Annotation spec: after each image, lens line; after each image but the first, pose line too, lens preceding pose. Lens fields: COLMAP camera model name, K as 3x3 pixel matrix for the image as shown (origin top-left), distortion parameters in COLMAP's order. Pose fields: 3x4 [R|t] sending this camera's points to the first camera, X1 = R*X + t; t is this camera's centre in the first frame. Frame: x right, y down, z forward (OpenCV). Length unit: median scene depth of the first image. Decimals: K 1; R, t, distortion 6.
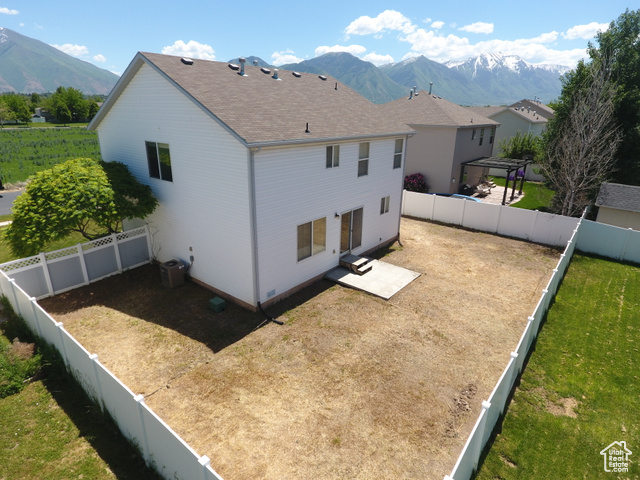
lens RADIAL K [[374.9, 0, 318.4], [0, 374.9, 239.9], [0, 0, 1]] dist [-0.004410, 0.000557]
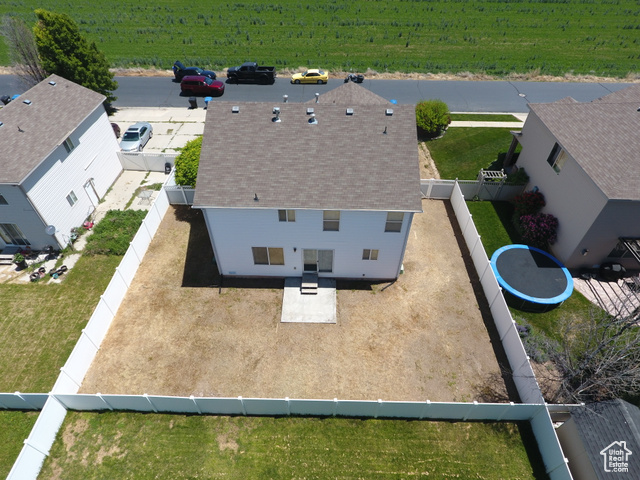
lens RADIAL K [[374.9, 0, 321.4], [0, 374.9, 239.6], [0, 0, 1]] dist [-0.004410, 0.000557]
pose [[0.607204, 0.545051, -0.578120, 0.989361], [-0.255942, 0.823003, 0.507108, -0.917836], [0.752195, -0.159953, 0.639233, 0.265536]]
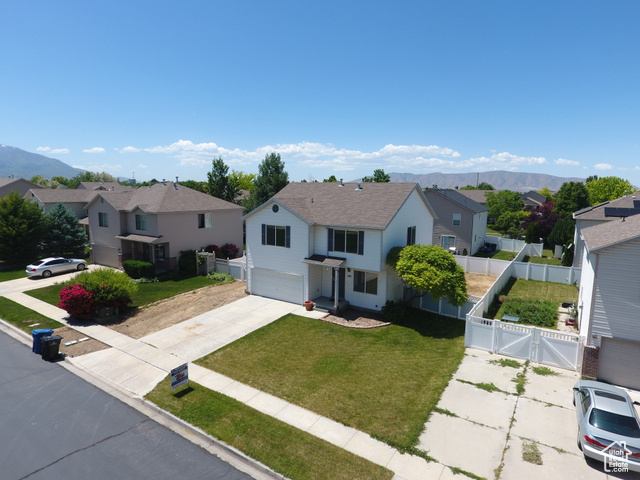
lens RADIAL K [[374.9, 0, 321.2], [0, 374.9, 239.1], [0, 0, 1]] dist [-0.004410, 0.000557]
pose [[-0.099180, -0.151858, 0.983414, -2.396449], [0.310879, 0.934088, 0.175595, -0.719370], [-0.945261, 0.323138, -0.045434, 1.640549]]
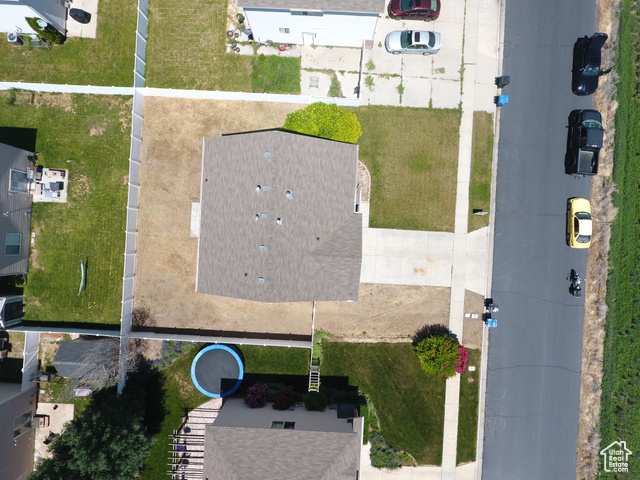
lens RADIAL K [[374.9, 0, 319.7], [0, 374.9, 239.9], [0, 0, 1]] dist [-0.004410, 0.000557]
pose [[-0.812003, 0.583424, -0.016344, -0.300984], [-0.199811, -0.251567, 0.946990, -2.385759], [0.548385, 0.772225, 0.320848, 0.920281]]
